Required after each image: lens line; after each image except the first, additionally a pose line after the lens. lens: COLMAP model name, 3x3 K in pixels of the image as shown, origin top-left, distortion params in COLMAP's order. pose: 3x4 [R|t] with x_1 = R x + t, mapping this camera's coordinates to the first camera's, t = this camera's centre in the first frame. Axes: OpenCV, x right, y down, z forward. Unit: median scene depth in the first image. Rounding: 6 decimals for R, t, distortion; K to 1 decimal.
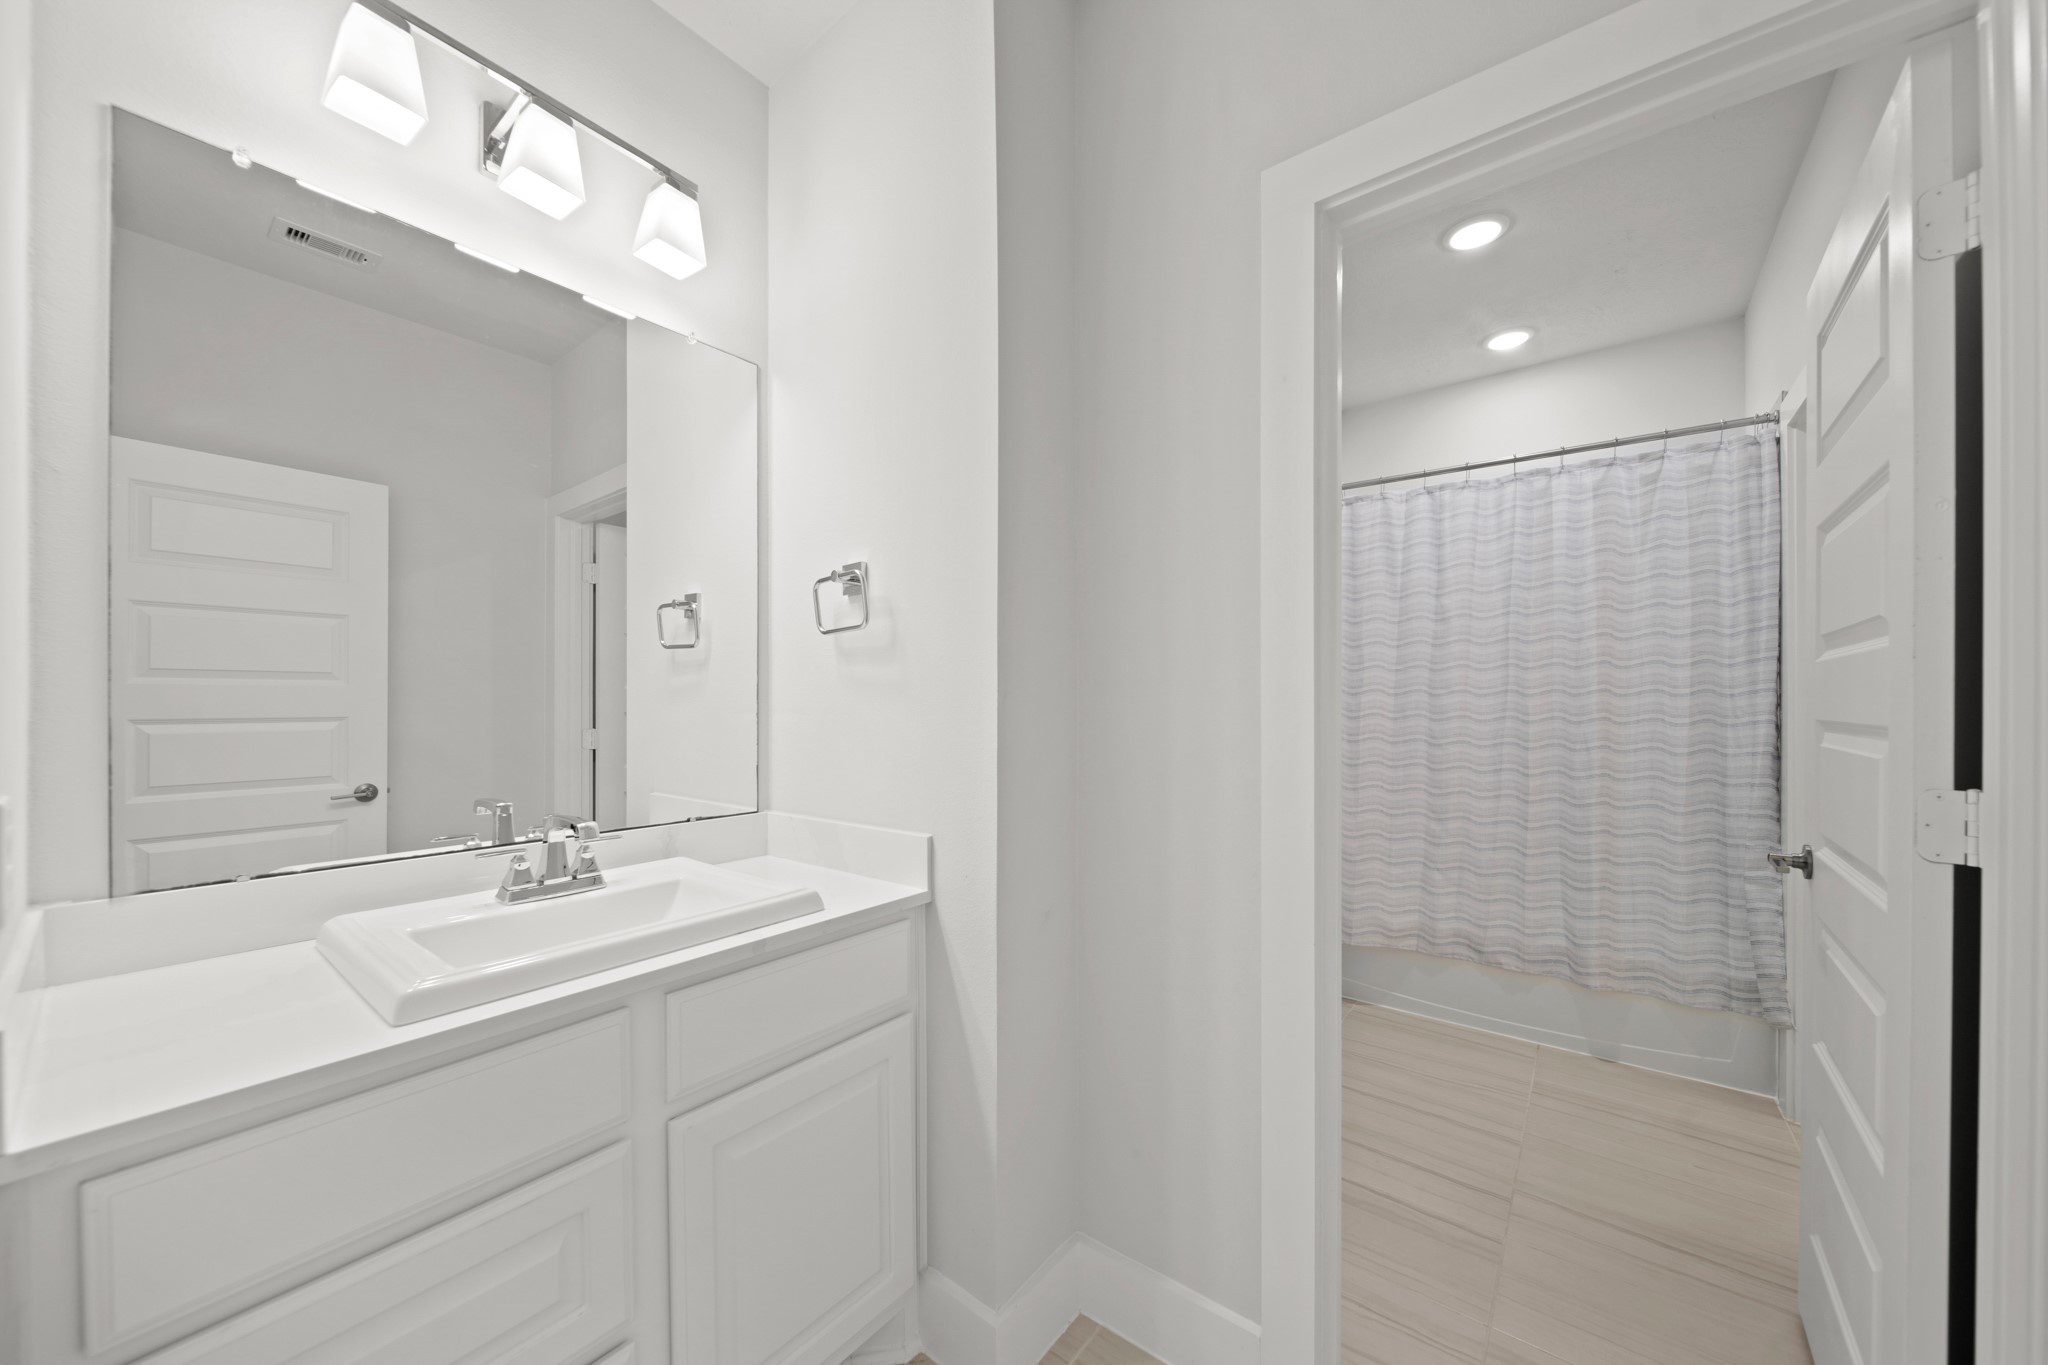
lens RADIAL K [[722.5, 0, 1026.2], [0, 722.5, 701.2], [0, 0, 1]] dist [-0.011308, -0.000140]
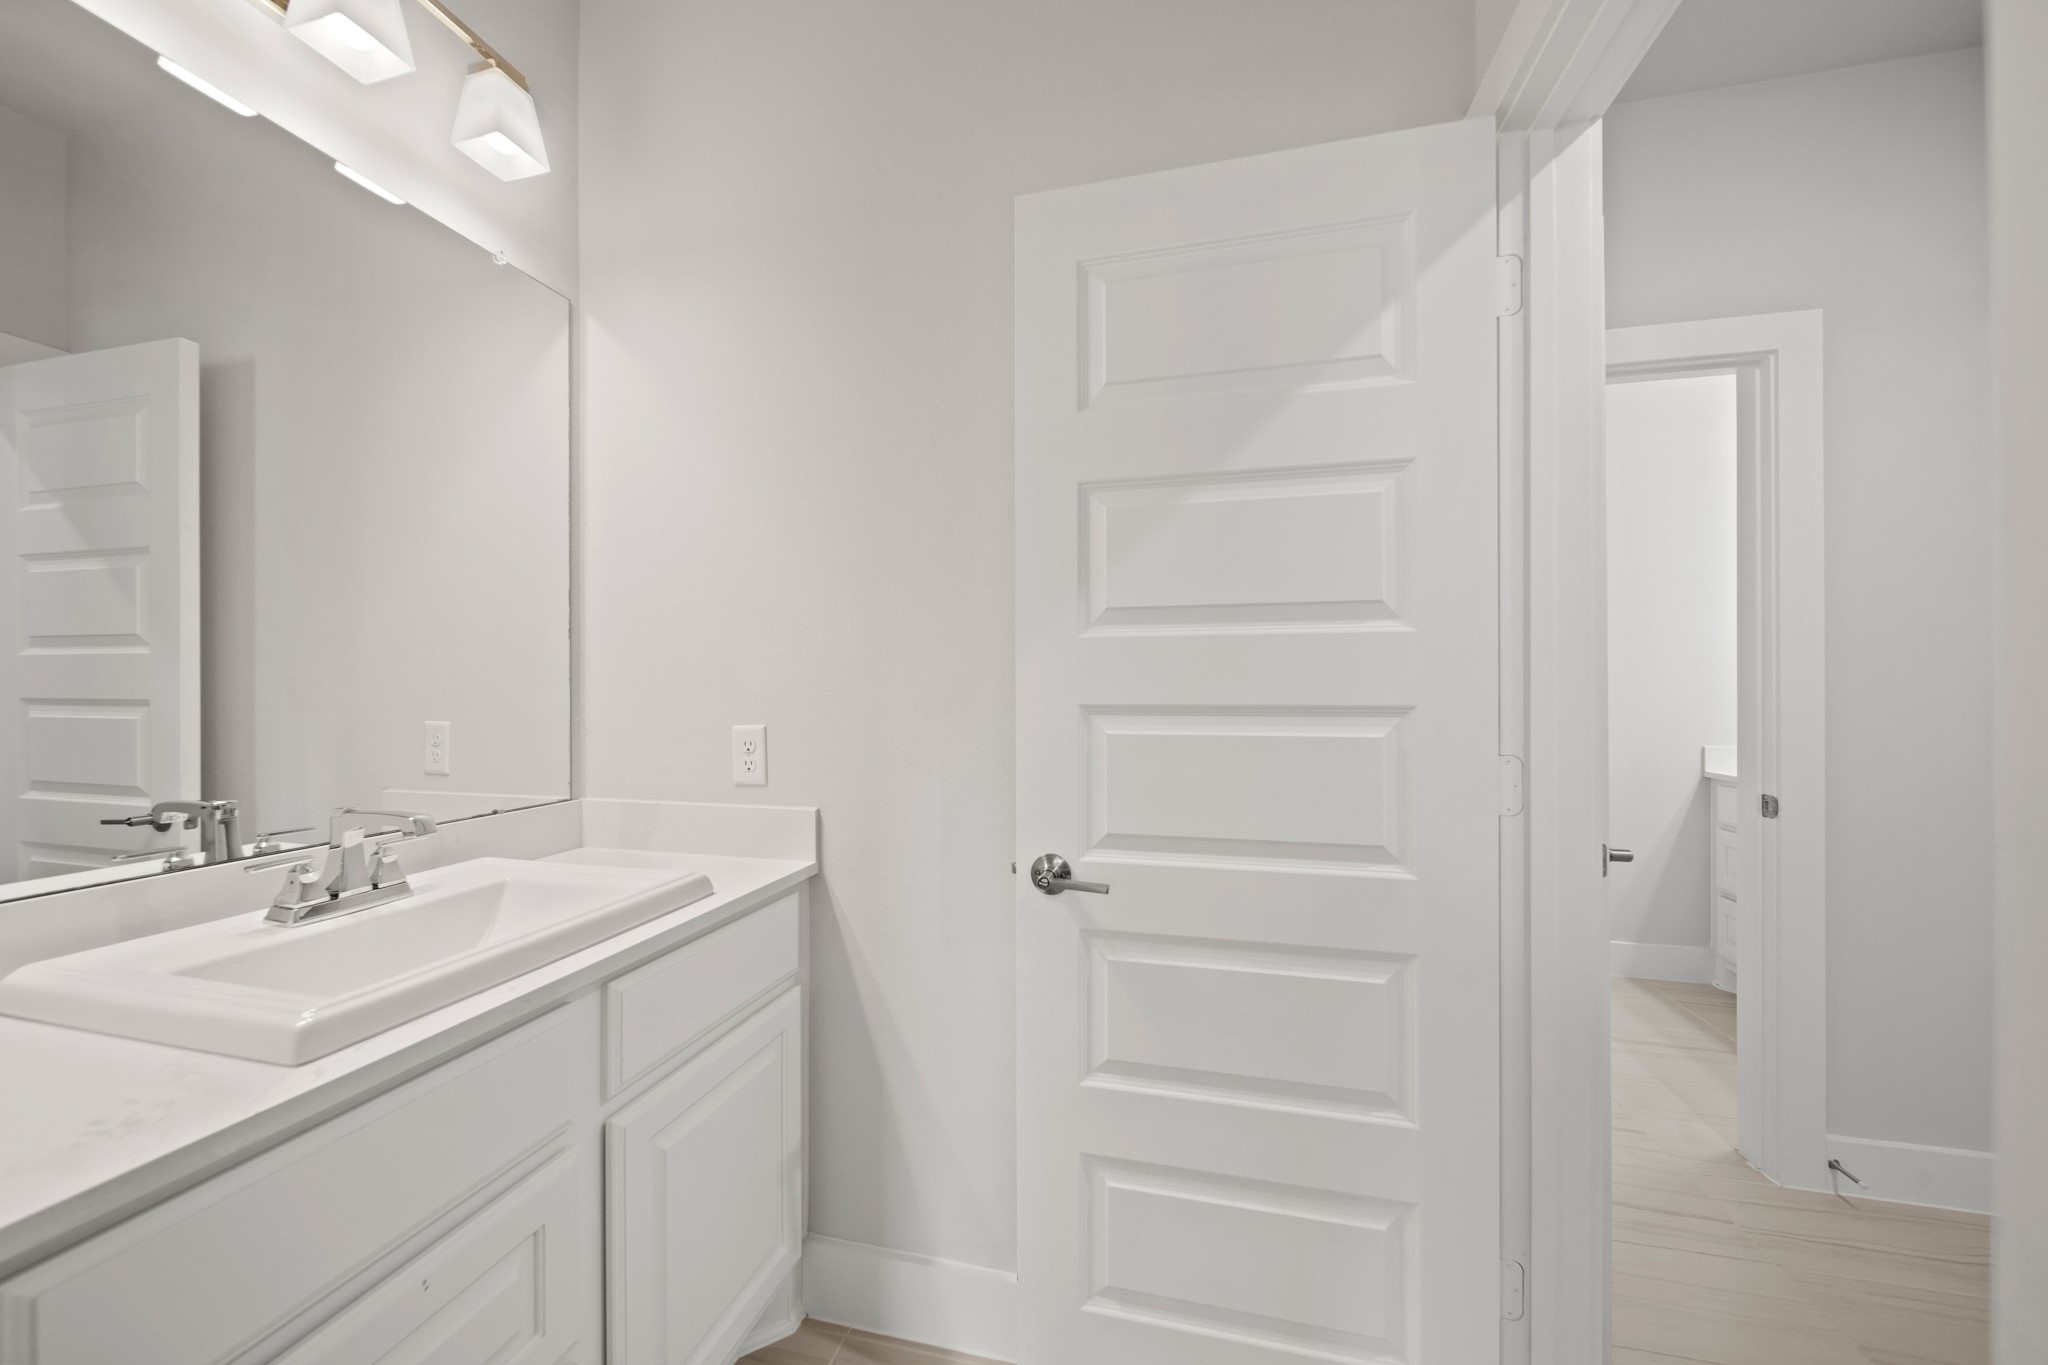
lens RADIAL K [[722.5, 0, 1026.2], [0, 722.5, 701.2], [0, 0, 1]] dist [-0.011308, -0.000140]
pose [[0.919619, -0.006550, 0.392757, -0.261280], [-0.006013, 0.999509, 0.030748, 0.001575], [-0.392766, -0.030638, 0.919128, -0.047692]]
